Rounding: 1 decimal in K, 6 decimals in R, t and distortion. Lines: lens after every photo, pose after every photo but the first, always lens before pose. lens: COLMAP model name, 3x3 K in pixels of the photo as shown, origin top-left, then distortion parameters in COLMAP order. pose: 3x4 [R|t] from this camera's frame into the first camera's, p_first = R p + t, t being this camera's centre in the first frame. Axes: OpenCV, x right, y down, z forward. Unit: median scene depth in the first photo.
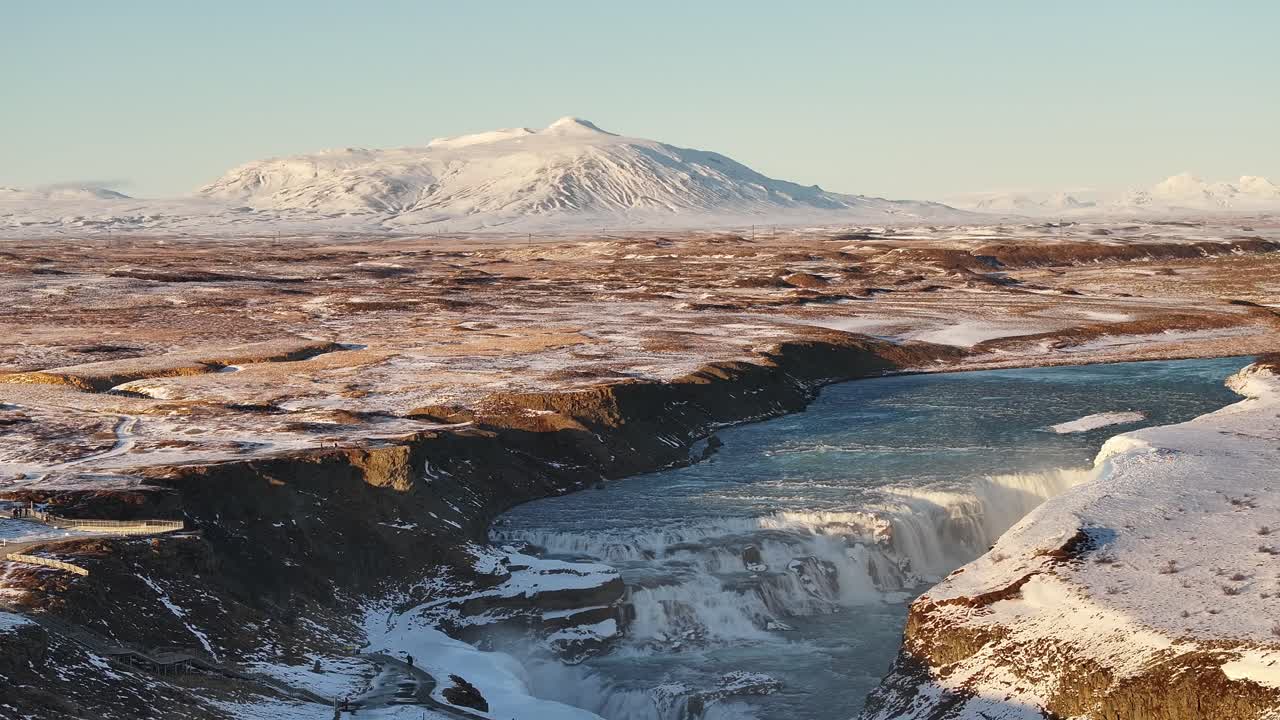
lens RADIAL K [[2841.9, 0, 642.1], [0, 2841.9, 359.3], [0, 0, 1]] dist [-0.164826, 0.000000]
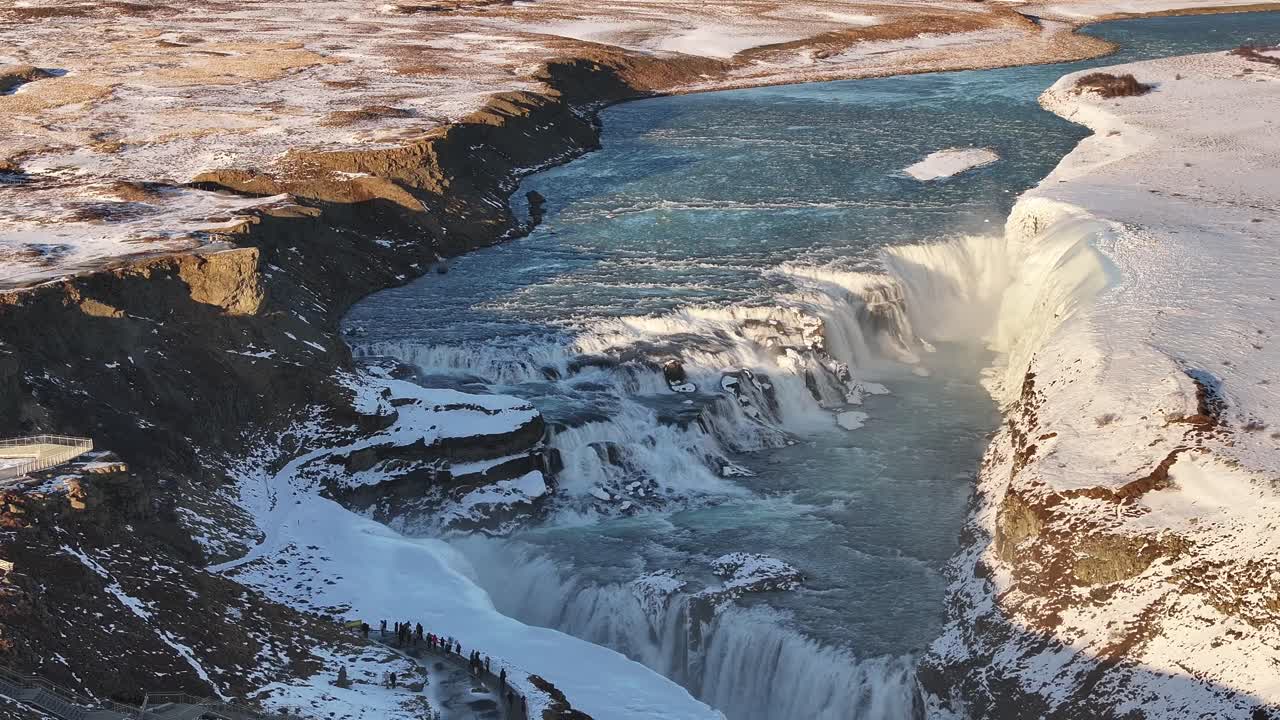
lens RADIAL K [[2841.9, 0, 636.1], [0, 2841.9, 365.1], [0, 0, 1]] dist [-0.164826, 0.000000]
pose [[0.990027, -0.021426, 0.139237, -0.090759], [0.004837, 0.992954, 0.118398, -0.030940], [-0.140792, -0.116544, 0.983156, 0.213623]]
